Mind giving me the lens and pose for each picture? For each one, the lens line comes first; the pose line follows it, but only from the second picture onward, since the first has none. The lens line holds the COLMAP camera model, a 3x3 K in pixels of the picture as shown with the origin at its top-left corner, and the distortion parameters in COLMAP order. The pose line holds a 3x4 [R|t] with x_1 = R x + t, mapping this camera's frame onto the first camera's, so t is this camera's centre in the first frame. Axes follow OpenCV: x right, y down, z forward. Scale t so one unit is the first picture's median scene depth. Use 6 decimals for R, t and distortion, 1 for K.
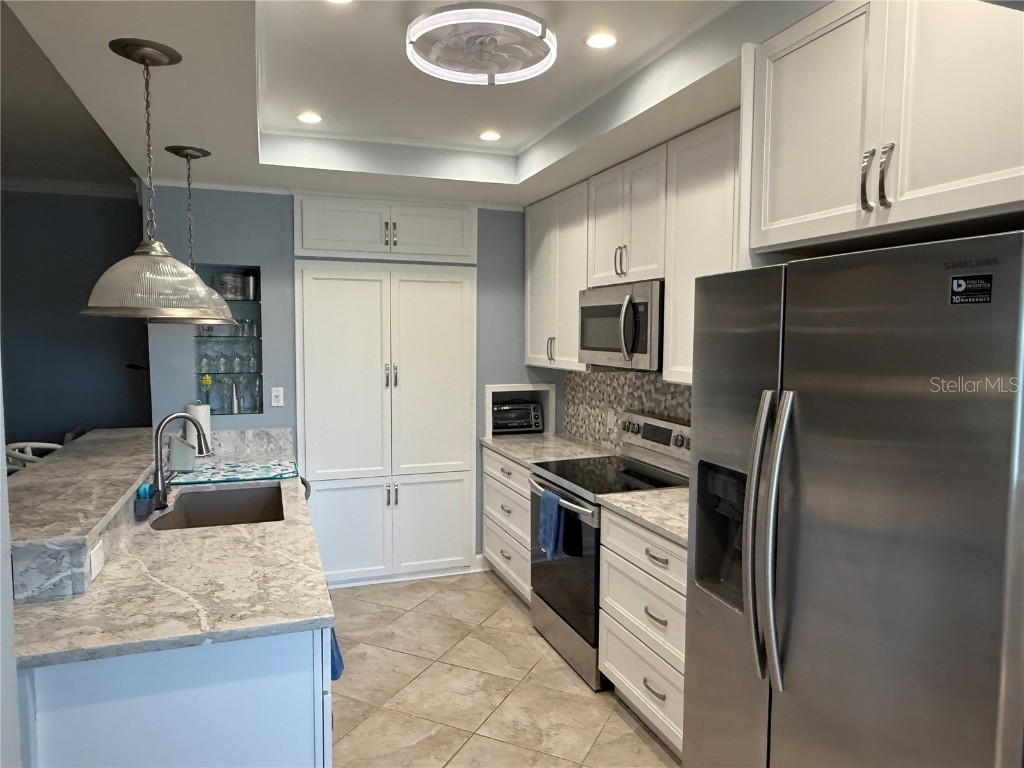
lens RADIAL K [[674.8, 0, 510.5], [0, 674.8, 379.9], [0, 0, 1]] dist [0.029911, -0.000877]
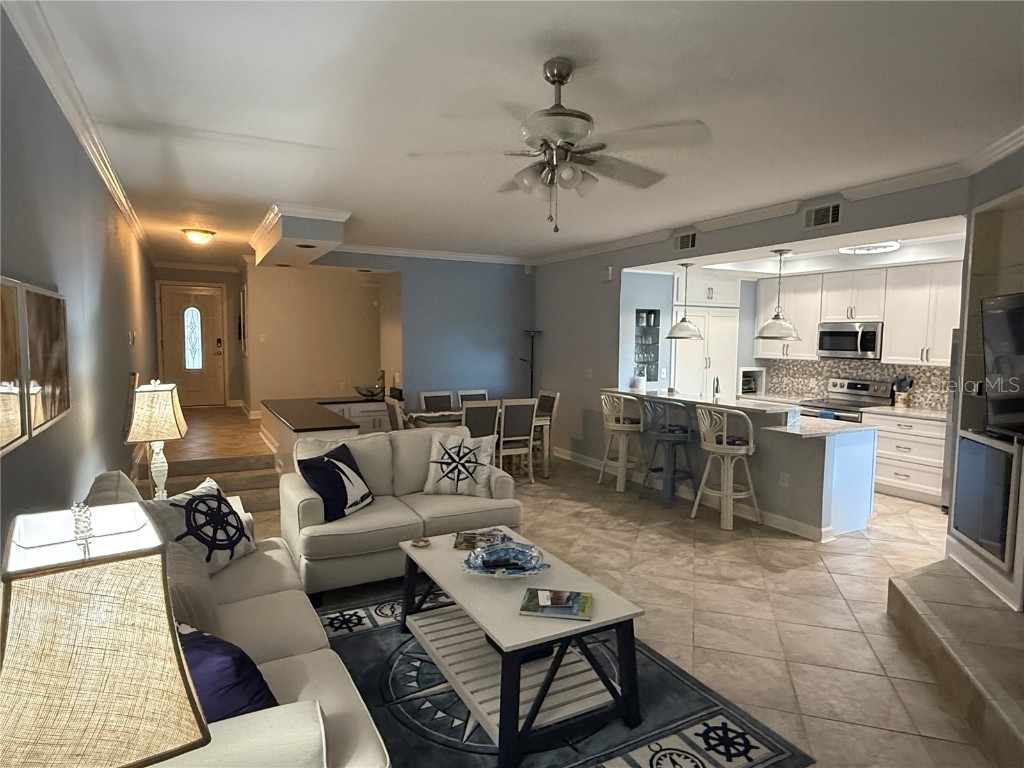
lens RADIAL K [[594.2, 0, 509.2], [0, 594.2, 385.1], [0, 0, 1]] dist [-0.008974, 0.003382]
pose [[0.990870, -0.008520, 0.134553, -1.186332], [0.006280, 0.999835, 0.017063, 0.031051], [-0.134676, -0.016063, 0.990760, -0.813711]]
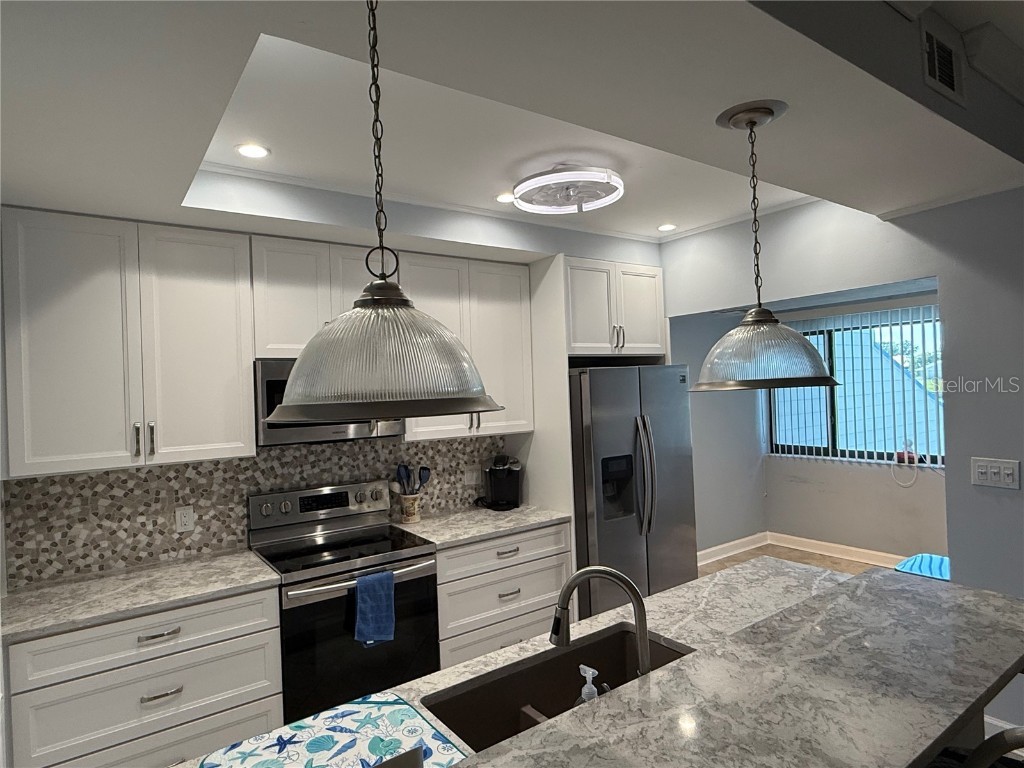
lens RADIAL K [[594.2, 0, 505.8], [0, 594.2, 389.4], [0, 0, 1]] dist [-0.008974, 0.003382]
pose [[-0.267816, 0.003065, 0.963465, -0.710495], [0.102174, 0.994446, 0.025238, -0.083508], [-0.958037, 0.105200, -0.266642, 0.913621]]
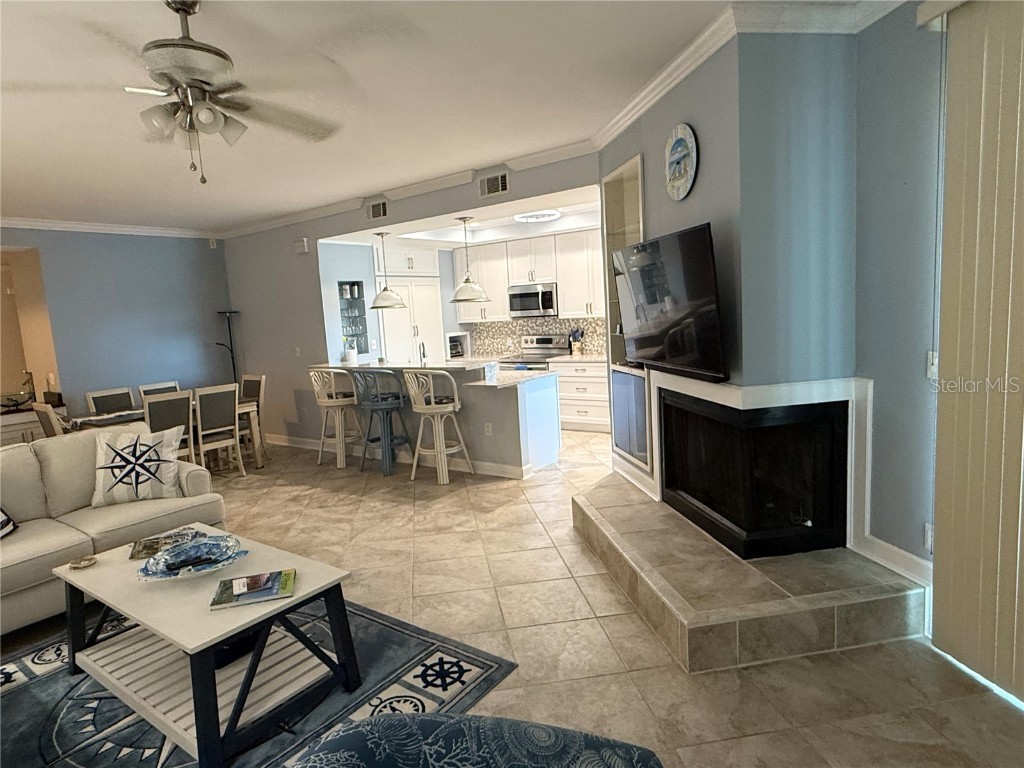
lens RADIAL K [[594.2, 0, 506.6], [0, 594.2, 382.3], [0, 0, 1]] dist [-0.008974, 0.003382]
pose [[0.831350, -0.121762, 0.542246, -1.129478], [0.100639, 0.992556, 0.068585, 0.063458], [-0.546561, -0.002447, 0.837416, -0.823904]]
